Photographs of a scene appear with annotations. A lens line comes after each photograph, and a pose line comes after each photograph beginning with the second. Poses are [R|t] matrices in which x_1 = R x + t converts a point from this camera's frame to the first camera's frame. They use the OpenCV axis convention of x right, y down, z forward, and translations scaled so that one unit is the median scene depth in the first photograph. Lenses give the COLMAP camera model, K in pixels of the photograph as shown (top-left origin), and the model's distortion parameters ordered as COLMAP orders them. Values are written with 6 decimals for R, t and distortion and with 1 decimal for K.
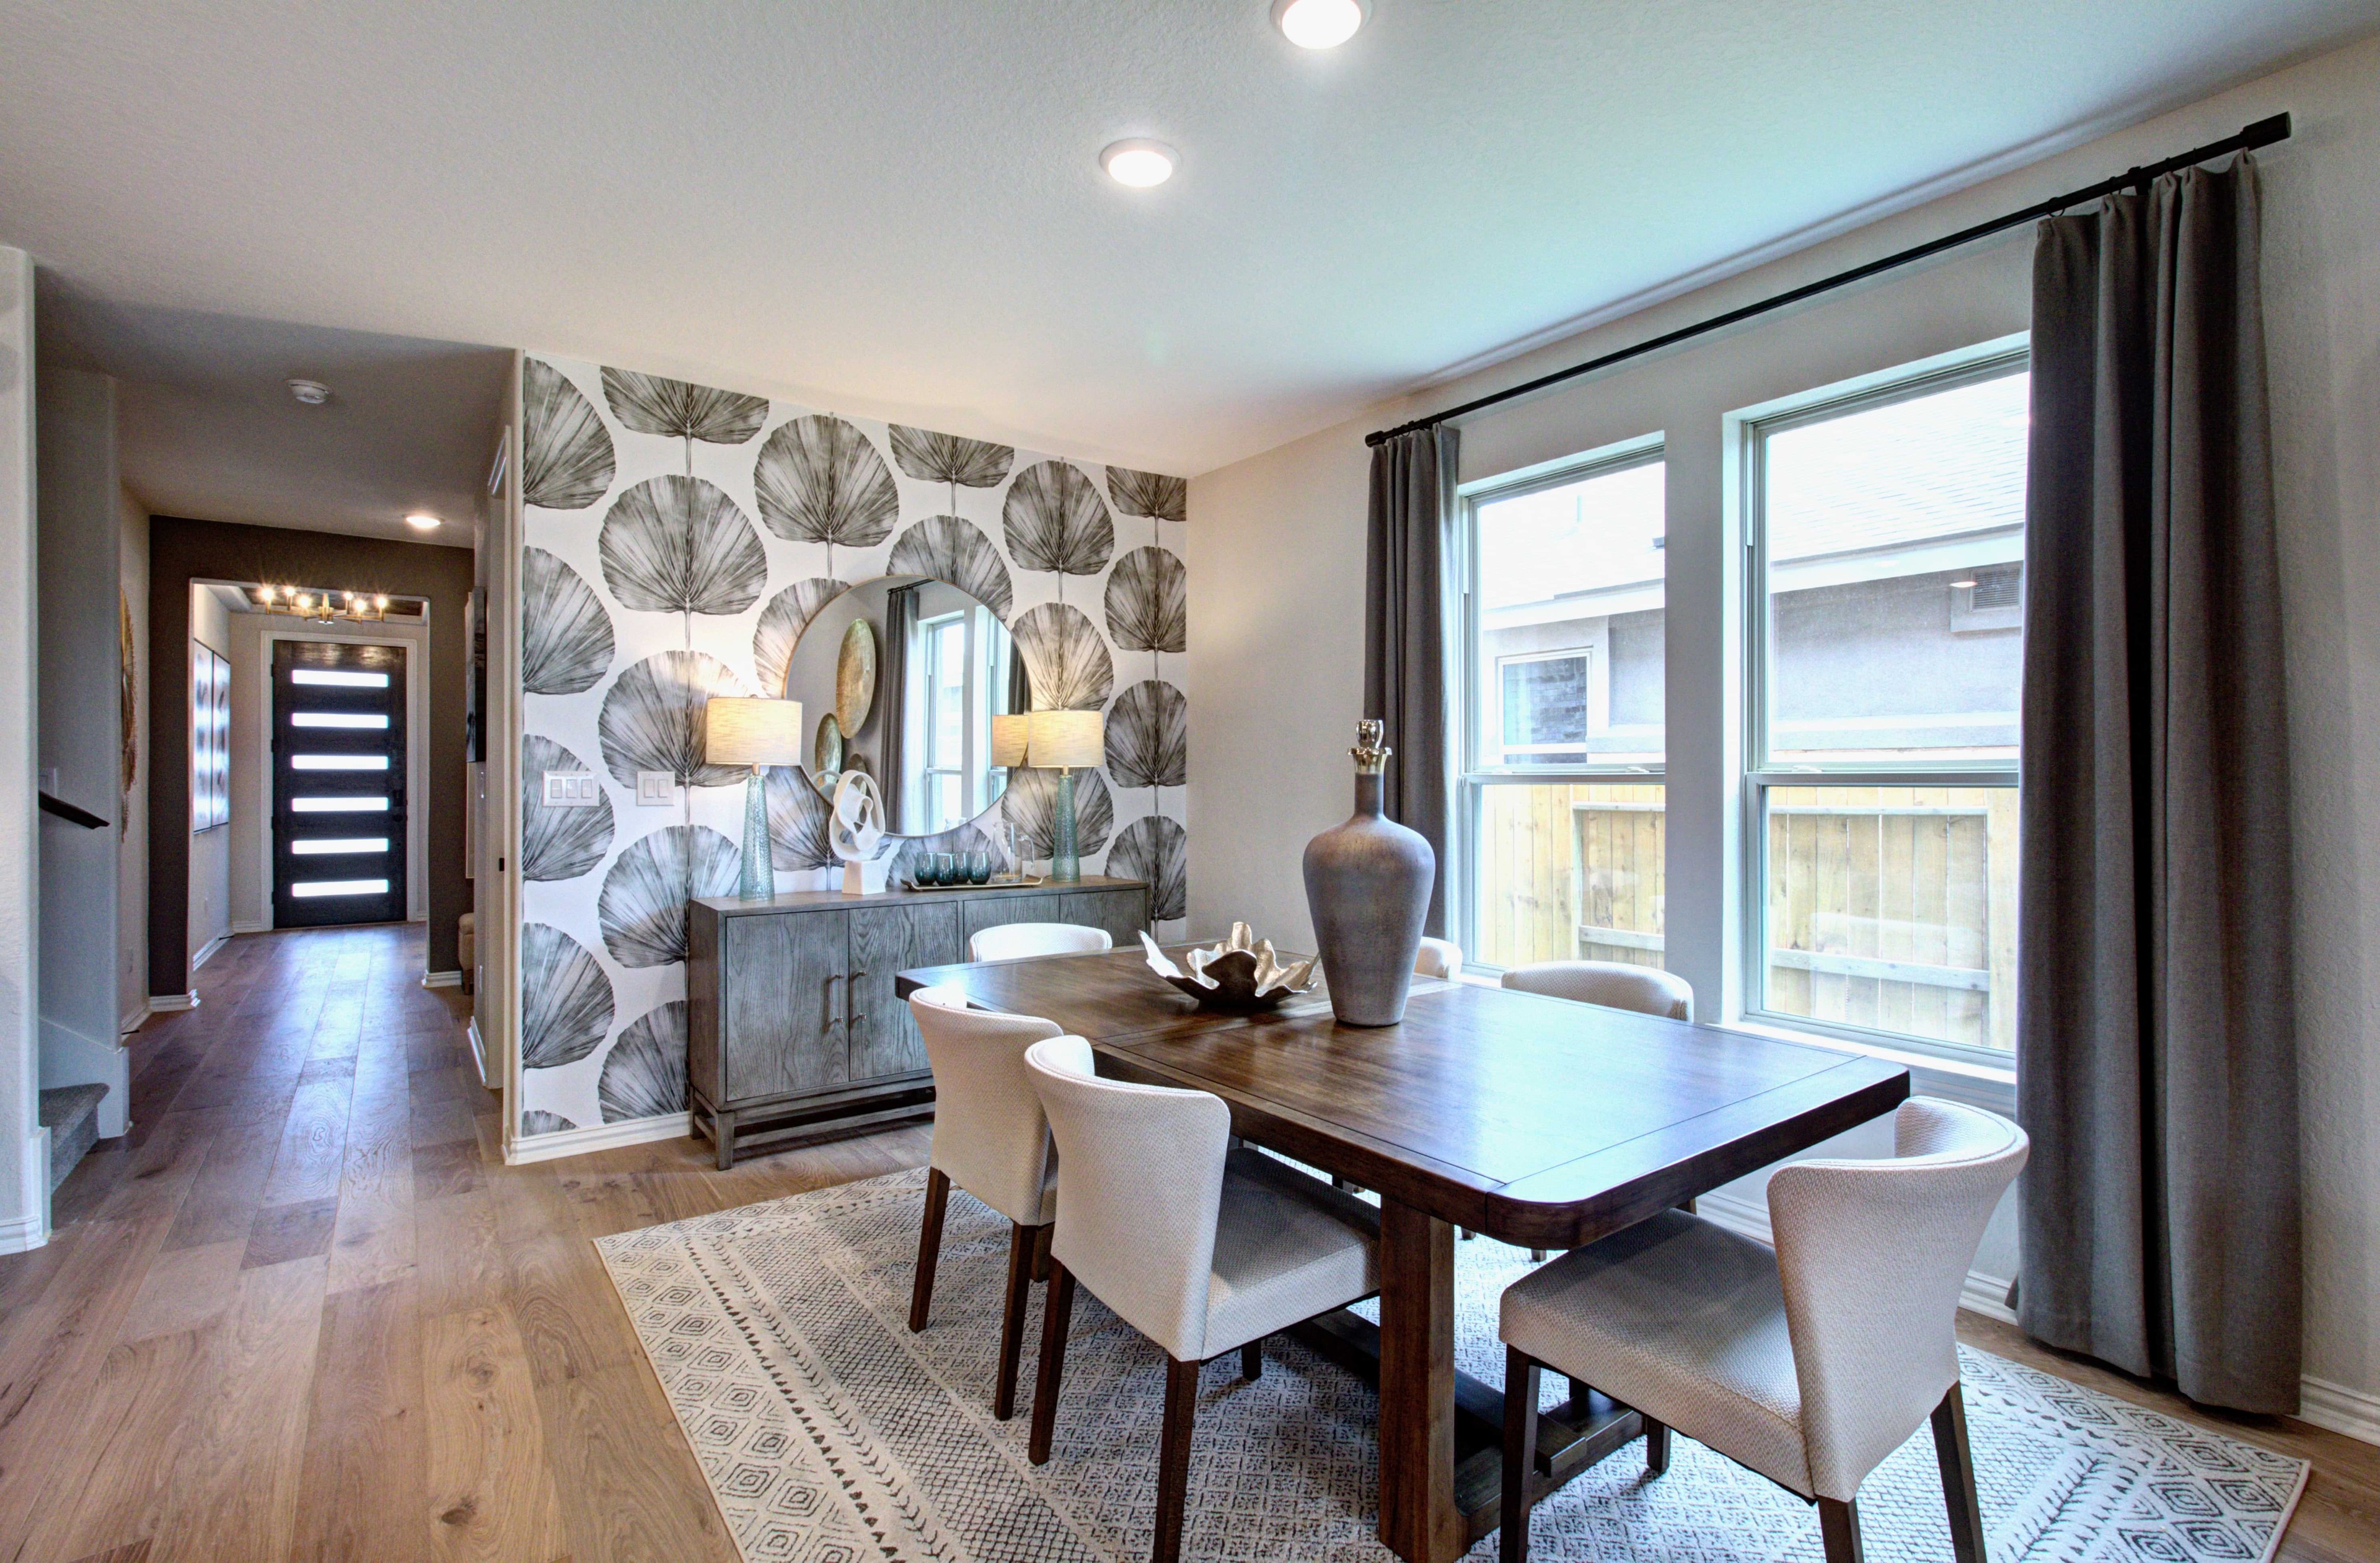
lens RADIAL K [[1078.2, 0, 1184.1], [0, 1078.2, 776.3], [0, 0, 1]] dist [0.011483, -0.007614]
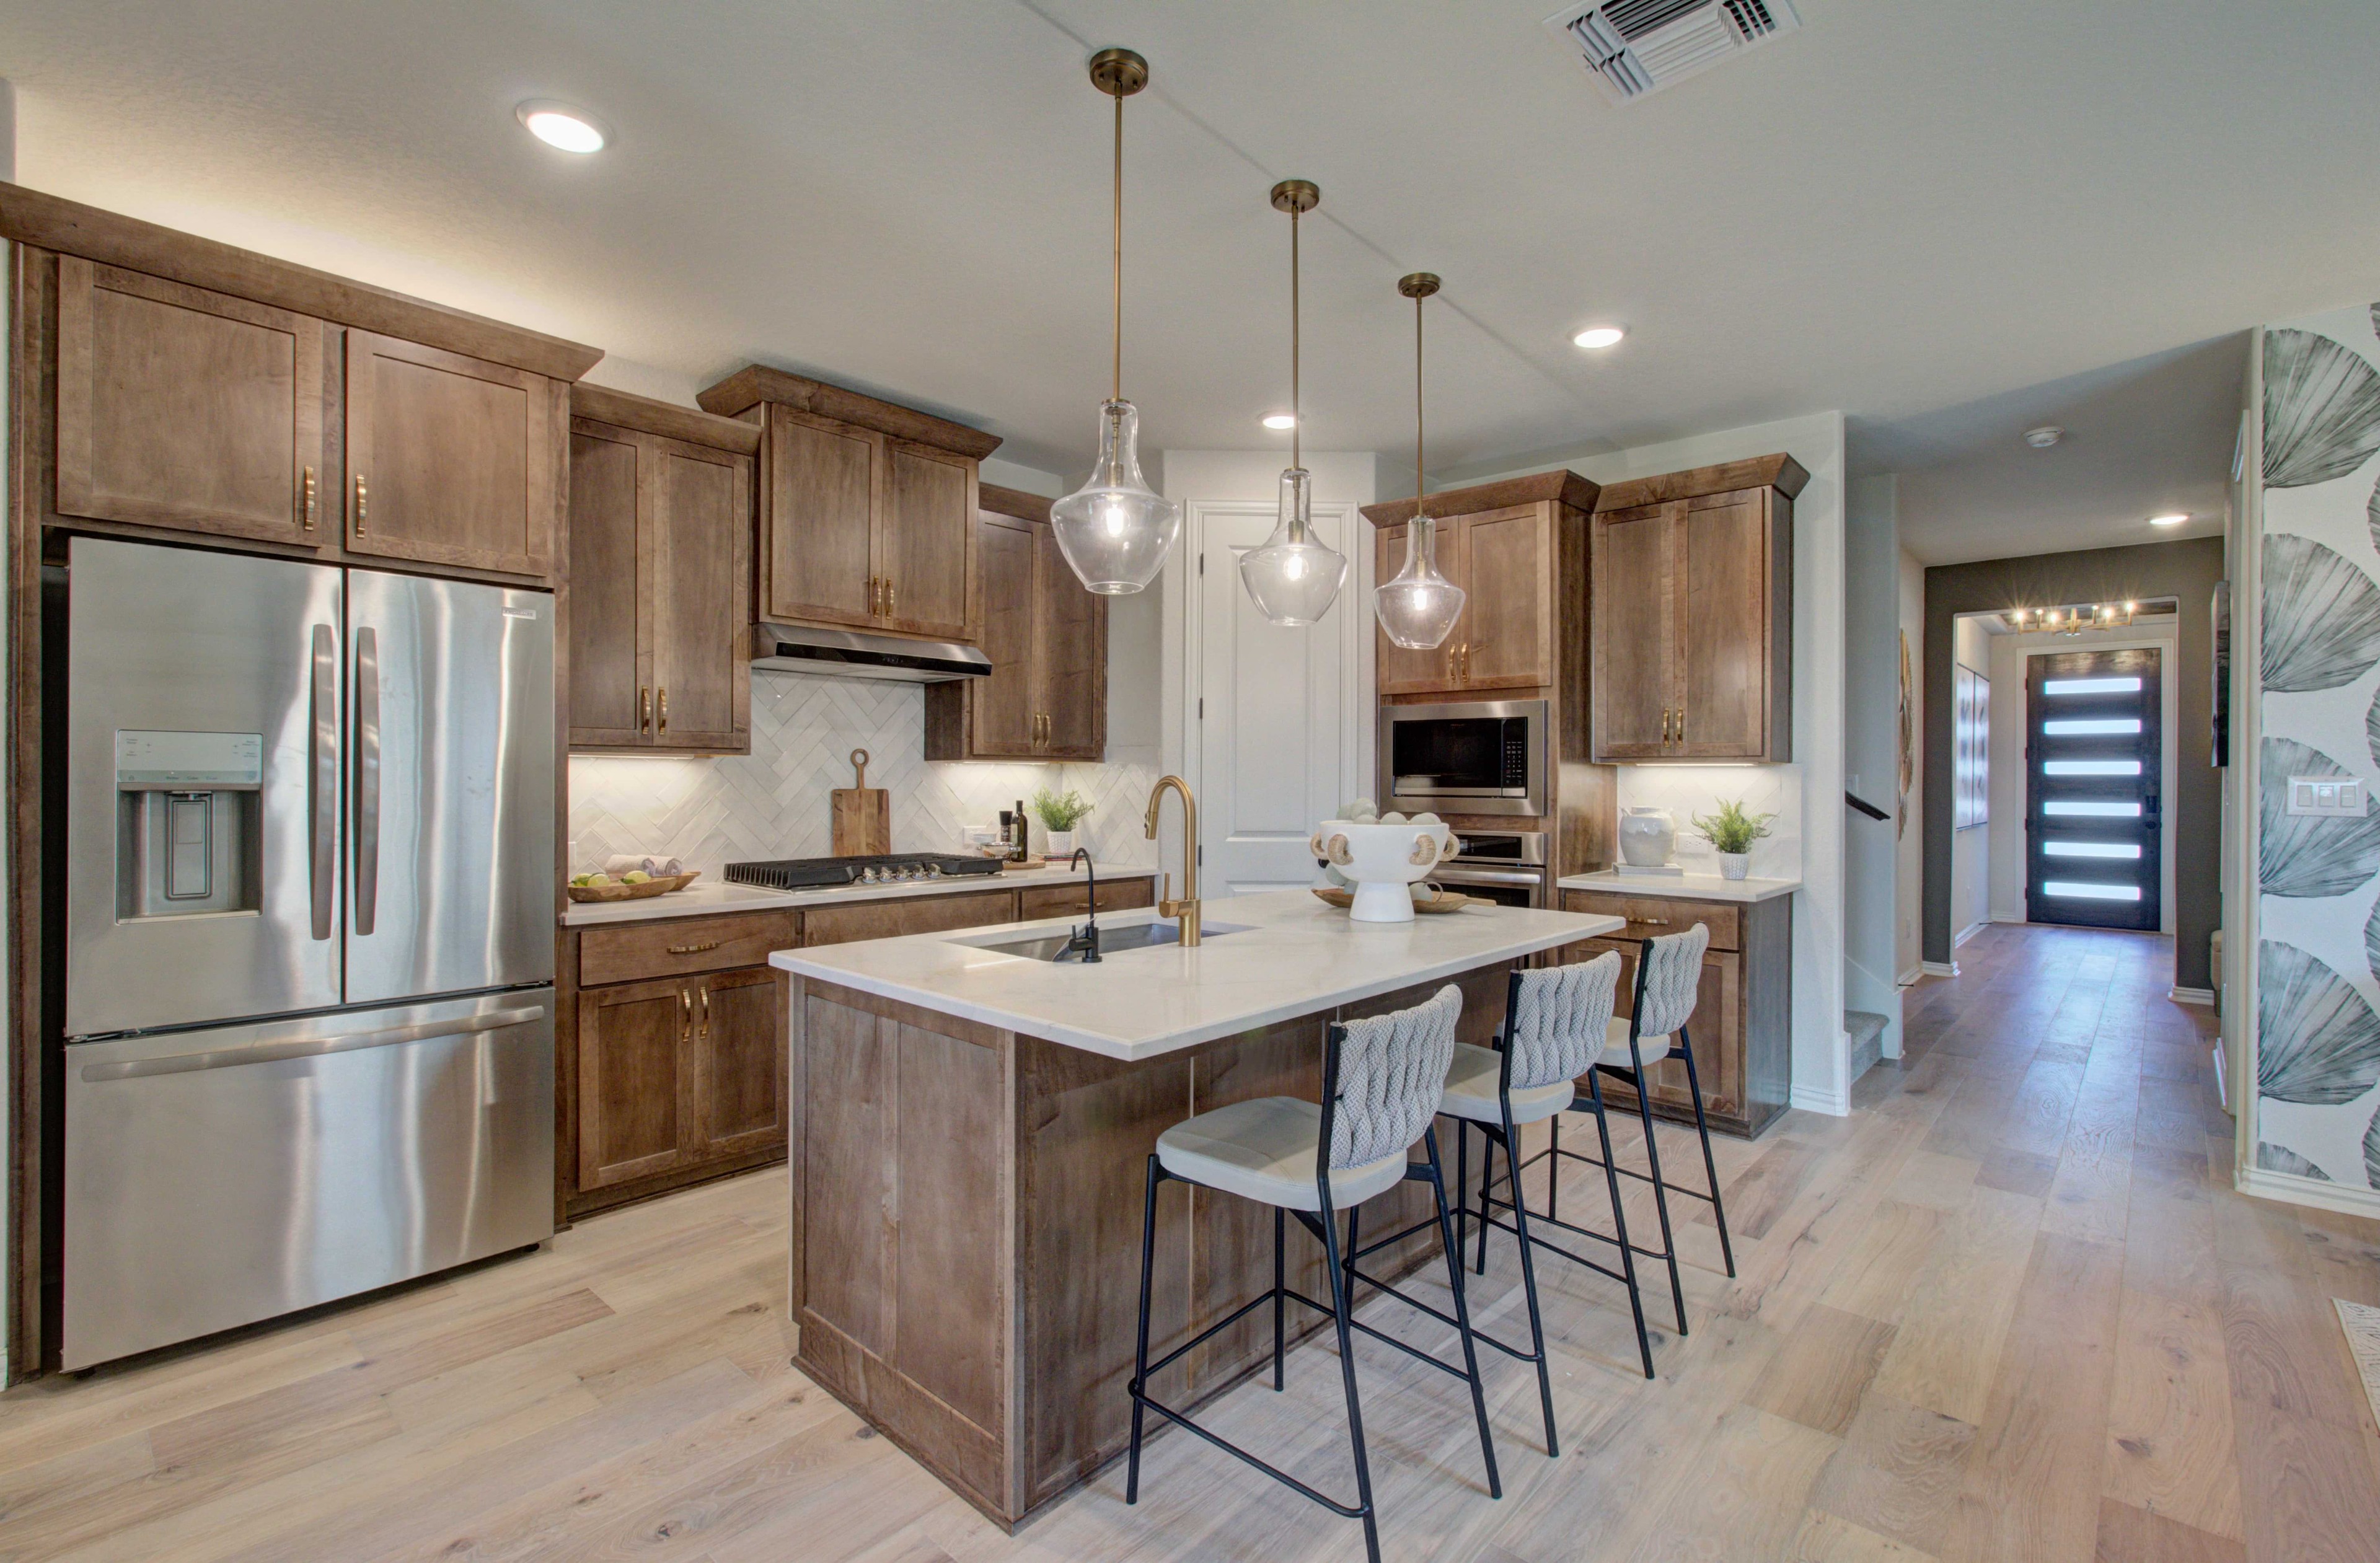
lens RADIAL K [[1089.5, 0, 1185.3], [0, 1089.5, 779.0], [0, 0, 1]] dist [-0.003569, 0.000377]
pose [[0.200740, 0.001885, -0.979643, 0.107070], [-0.004583, 0.999989, 0.000985, 0.000758], [0.979634, 0.004292, 0.200746, -0.085621]]
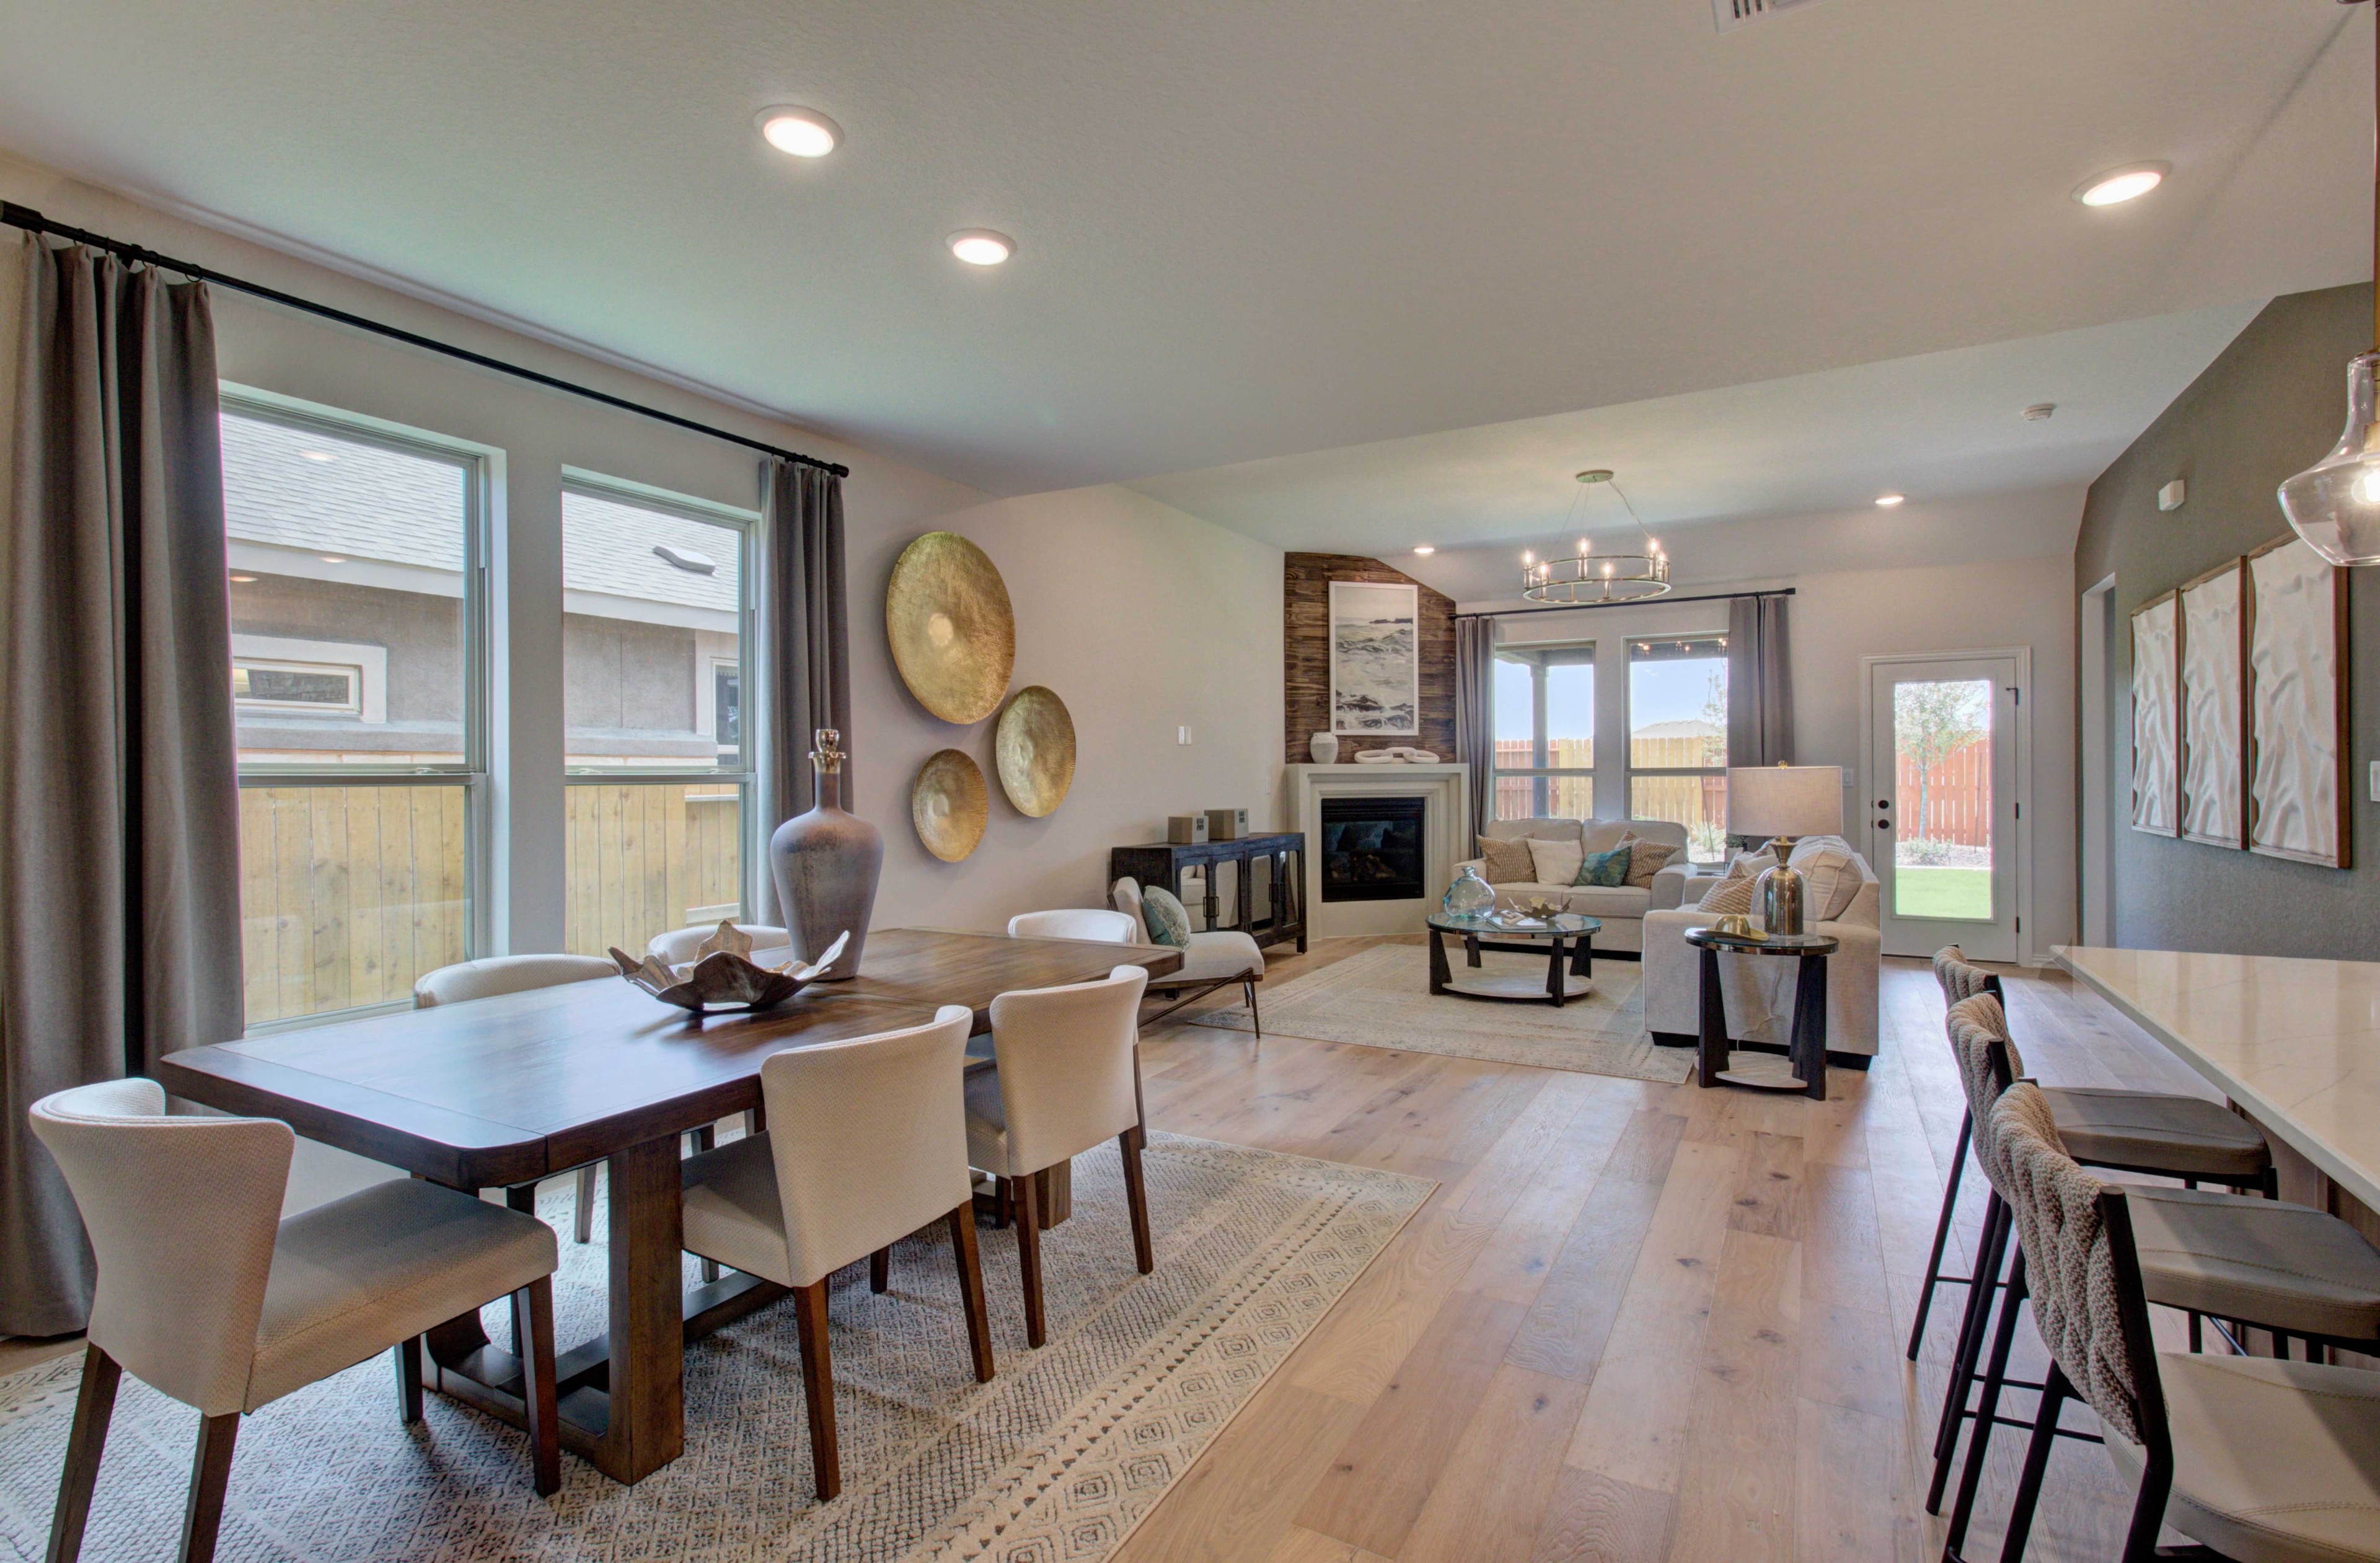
lens RADIAL K [[1119.7, 0, 1193.7], [0, 1119.7, 776.5], [0, 0, 1]] dist [-0.001533, 0.000092]
pose [[-0.414346, -0.002351, 0.910116, -0.238332], [0.000632, 0.999996, 0.002870, 0.002217], [-0.910119, 0.001765, -0.414343, 0.226543]]
